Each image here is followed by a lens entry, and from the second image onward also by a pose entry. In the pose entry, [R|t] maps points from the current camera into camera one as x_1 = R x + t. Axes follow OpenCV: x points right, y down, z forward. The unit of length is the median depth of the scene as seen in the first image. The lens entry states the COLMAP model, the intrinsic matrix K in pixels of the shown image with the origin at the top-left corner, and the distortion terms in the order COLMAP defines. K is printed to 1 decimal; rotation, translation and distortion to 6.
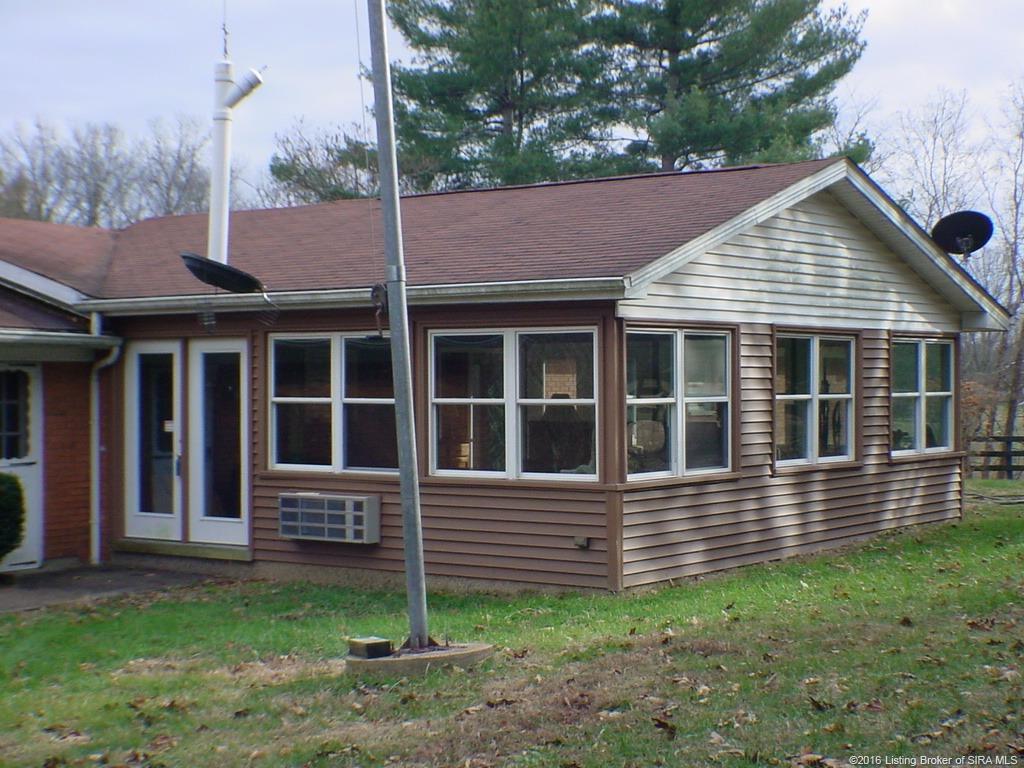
lens RADIAL K [[1742.1, 0, 512.0], [0, 1742.1, 384.0], [0, 0, 1]] dist [0.001745, 0.046657]
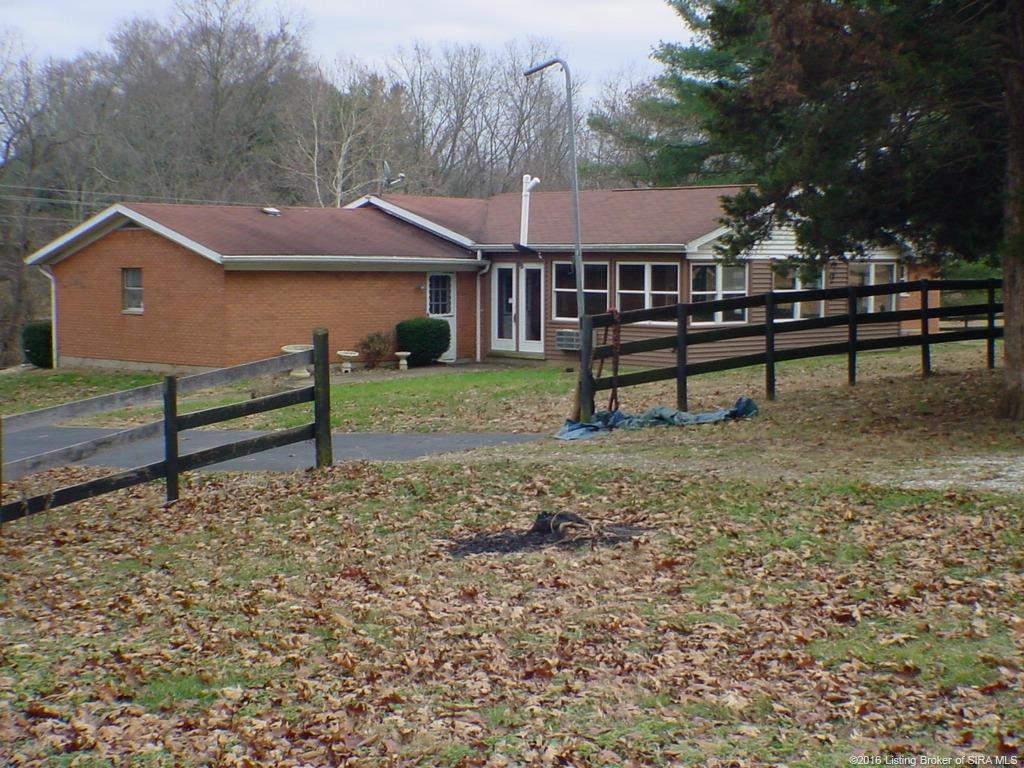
lens RADIAL K [[1742.1, 0, 512.0], [0, 1742.1, 384.0], [0, 0, 1]] dist [0.001745, 0.046657]
pose [[0.979719, 0.023285, -0.199018, 0.258368], [-0.008914, 0.997306, 0.072804, -0.032421], [0.200178, -0.069553, 0.977288, -1.222132]]
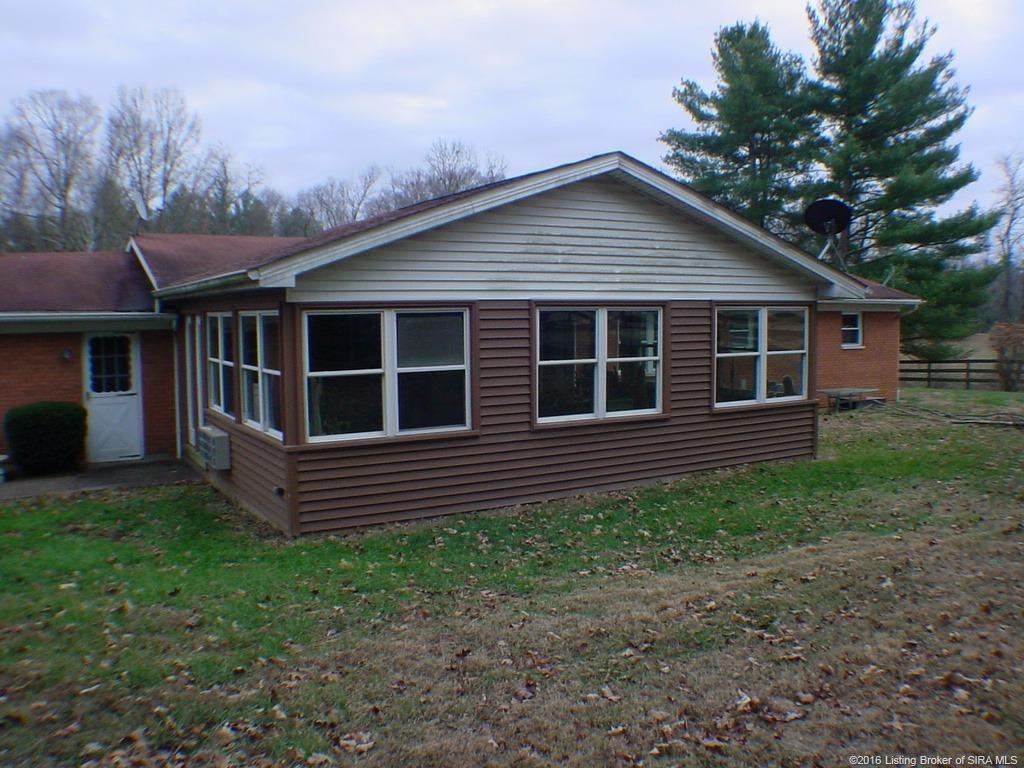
lens RADIAL K [[871.4, 0, 512.0], [0, 871.4, 384.0], [0, 0, 1]] dist [-0.182484, 0.000121]
pose [[0.914434, 0.027600, -0.403793, 0.351885], [0.006935, 0.996457, 0.083814, -0.025980], [0.404676, -0.079442, 0.911003, 0.447029]]
